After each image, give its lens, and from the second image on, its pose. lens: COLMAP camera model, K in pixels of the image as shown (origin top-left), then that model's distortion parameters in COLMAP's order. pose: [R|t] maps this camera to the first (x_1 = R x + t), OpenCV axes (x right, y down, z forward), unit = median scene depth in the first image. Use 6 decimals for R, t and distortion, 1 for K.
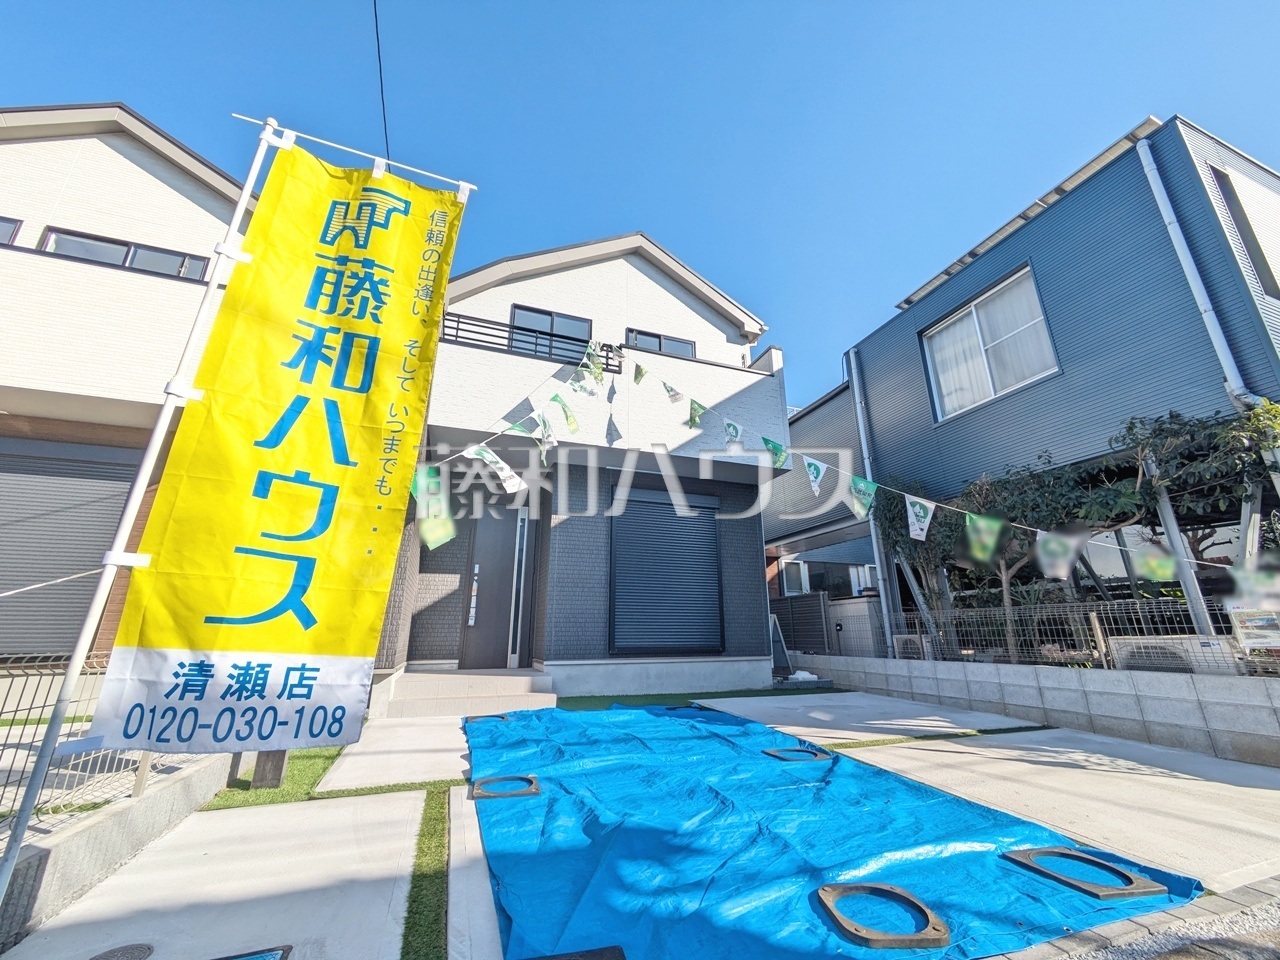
lens RADIAL K [[505.7, 0, 645.0], [0, 505.7, 477.8], [0, 0, 1]] dist [0.000494, 0.000157]
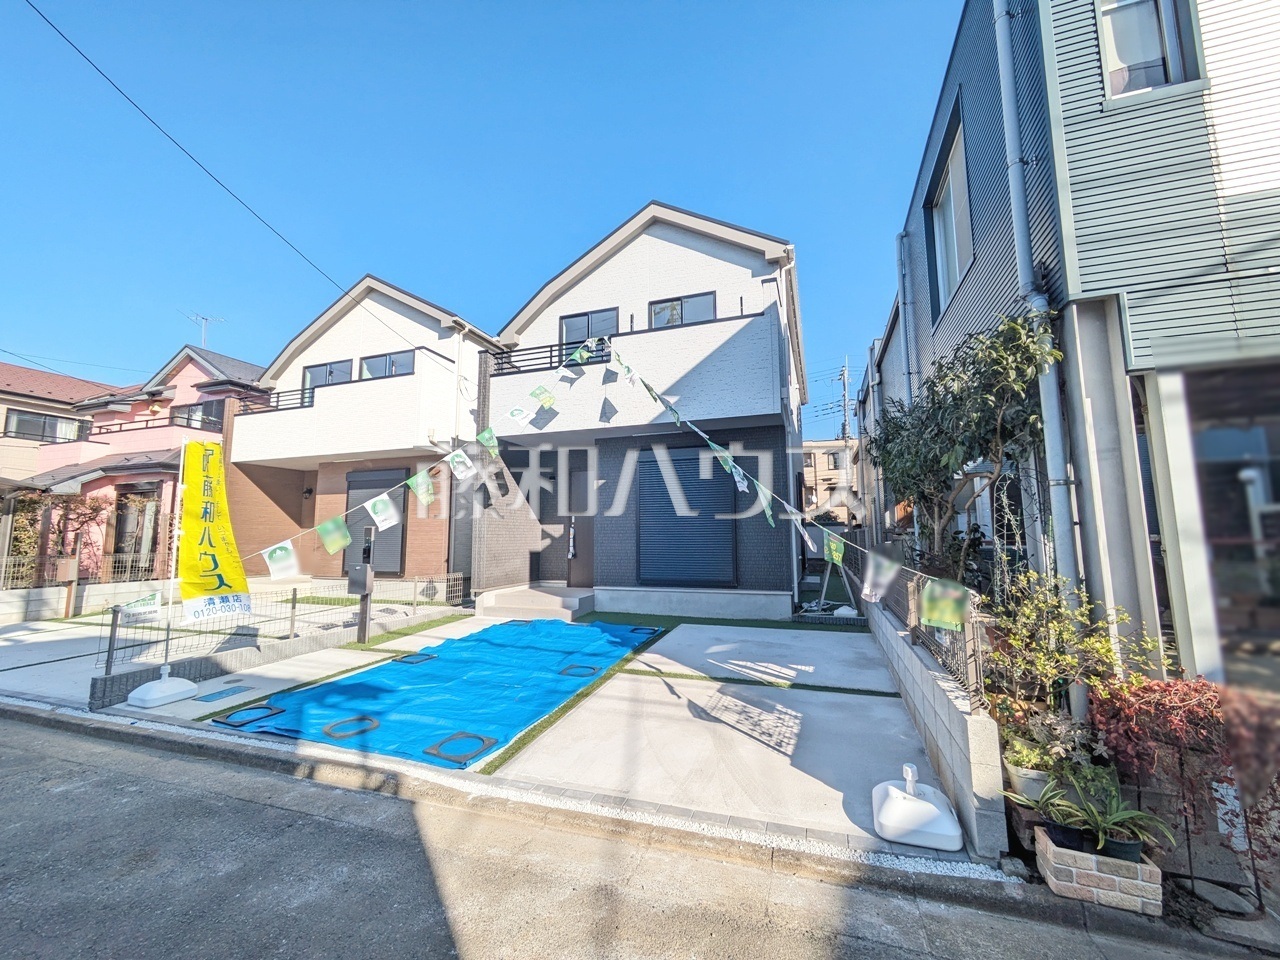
lens RADIAL K [[505.7, 0, 645.0], [0, 505.7, 477.8], [0, 0, 1]] dist [0.000494, 0.000157]
pose [[0.773407, -0.074008, -0.629575, 0.756228], [0.192671, 0.973620, 0.122237, -0.069314], [0.603920, -0.215840, 0.767264, 0.069075]]
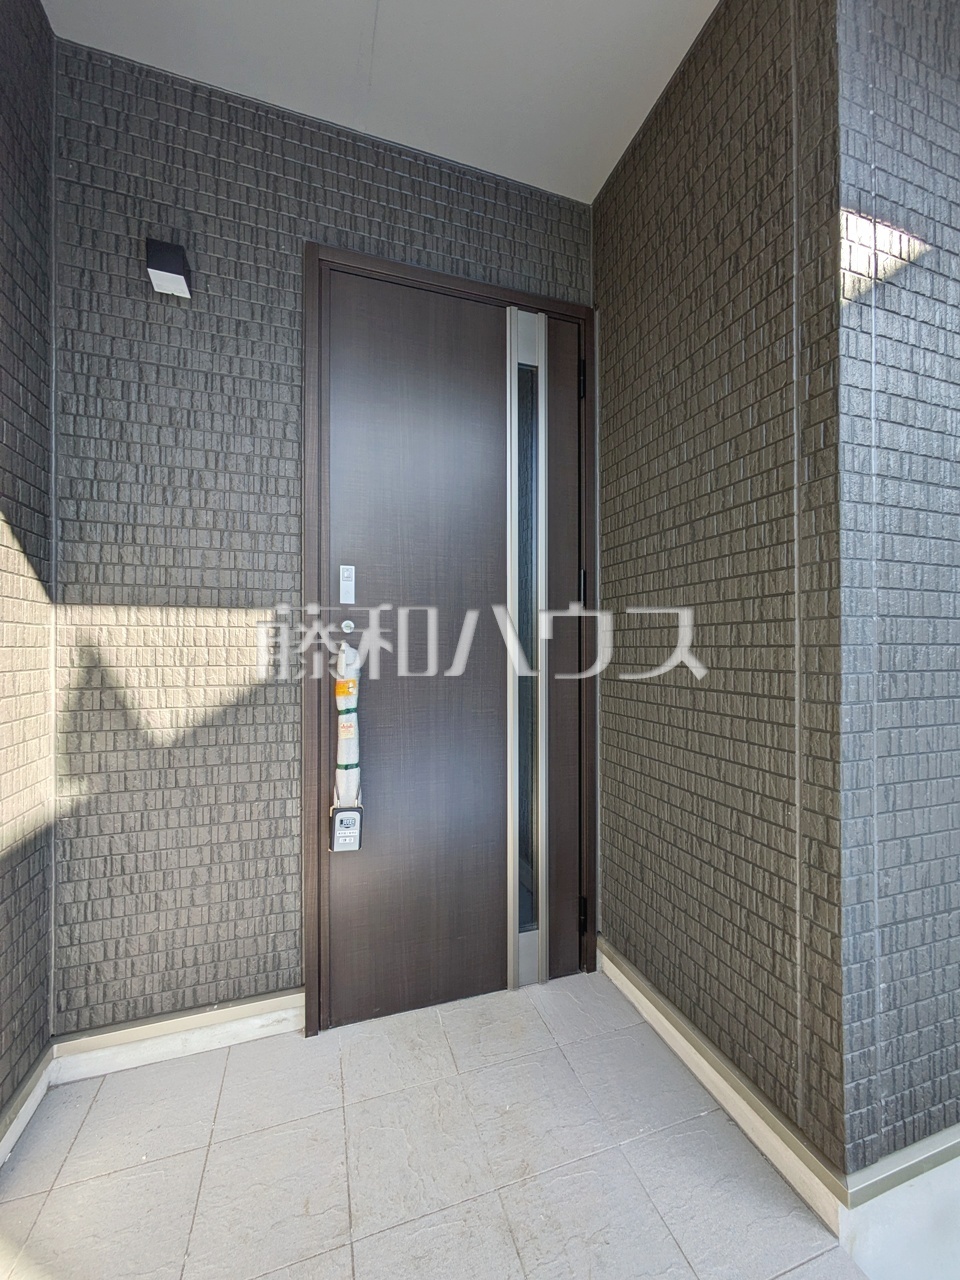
lens RADIAL K [[505.7, 0, 480.0], [0, 505.7, 640.0], [0, 0, 1]] dist [0.000494, 0.000157]
pose [[0.999330, 0.004633, -0.036298, -0.284163], [0.006252, 0.955746, 0.294126, 0.148338], [0.036055, -0.294156, 0.955077, 0.835532]]
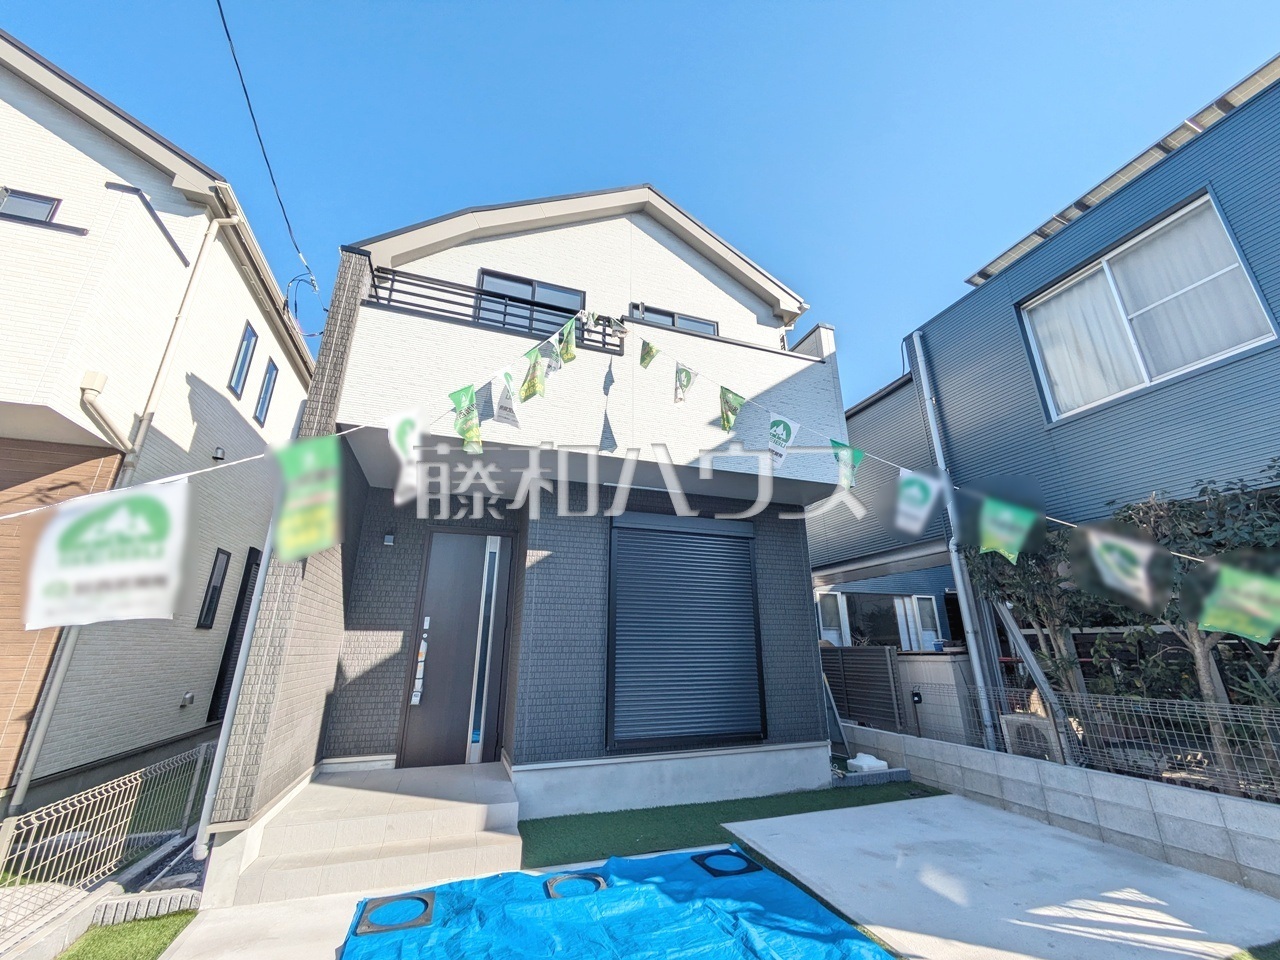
lens RADIAL K [[505.7, 0, 645.0], [0, 505.7, 477.8], [0, 0, 1]] dist [0.000494, 0.000157]
pose [[0.999963, -0.002588, -0.008145, -0.010143], [0.002402, 0.999738, -0.022757, -0.013320], [0.008202, 0.022737, 0.999708, 0.278622]]
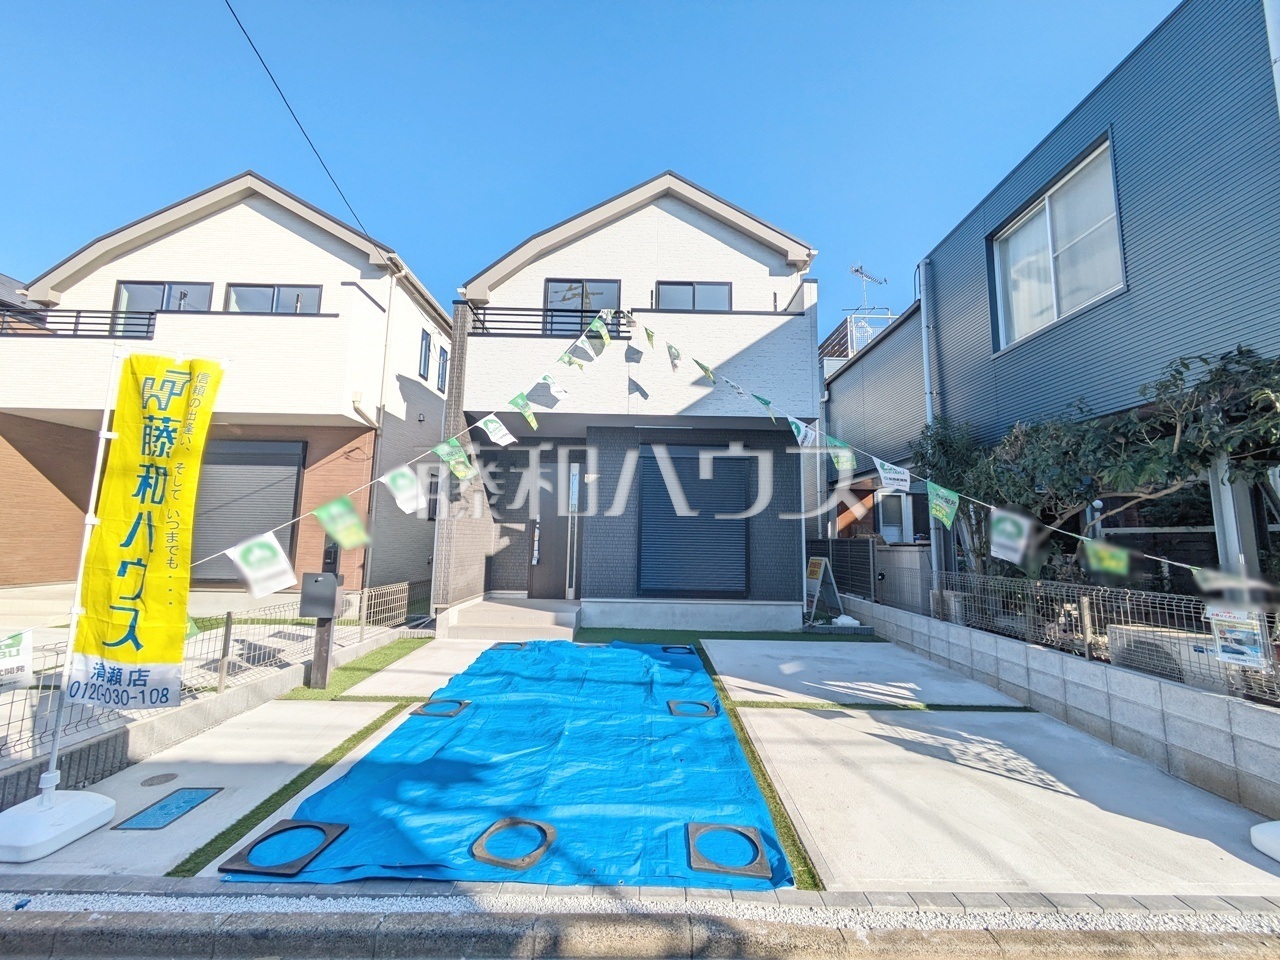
lens RADIAL K [[505.7, 0, 645.0], [0, 505.7, 477.8], [0, 0, 1]] dist [0.000494, 0.000157]
pose [[0.941378, -0.020287, -0.336743, 0.326655], [0.079331, 0.983511, 0.162522, -0.093262], [0.327893, -0.179709, 0.927465, -0.010072]]
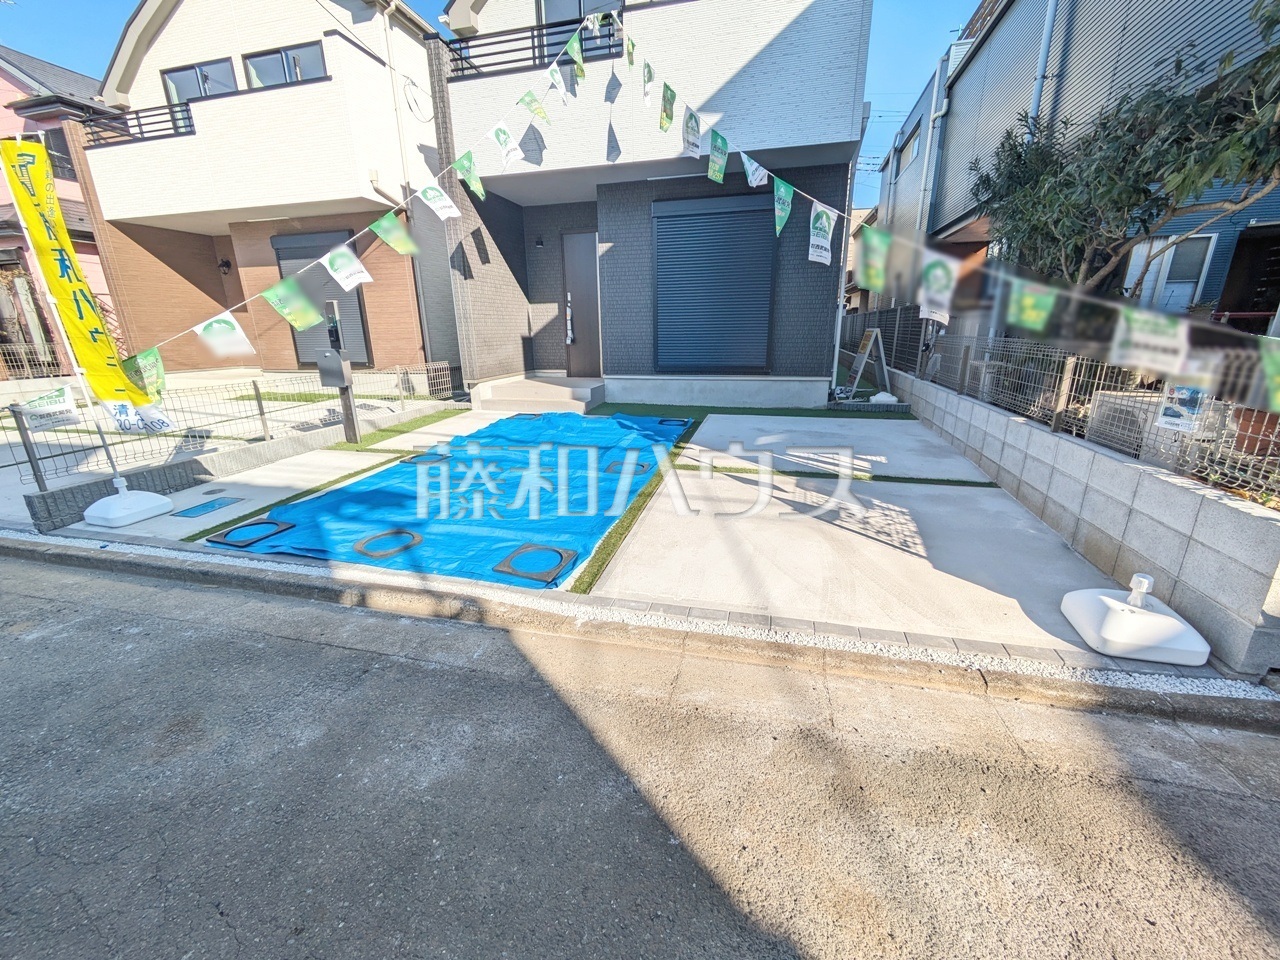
lens RADIAL K [[505.7, 0, 645.0], [0, 505.7, 477.8], [0, 0, 1]] dist [0.000494, 0.000157]
pose [[0.820245, 0.156931, -0.550065, 0.562332], [0.180533, 0.841458, 0.509271, -0.036554], [0.542776, -0.517032, 0.661870, 0.095526]]
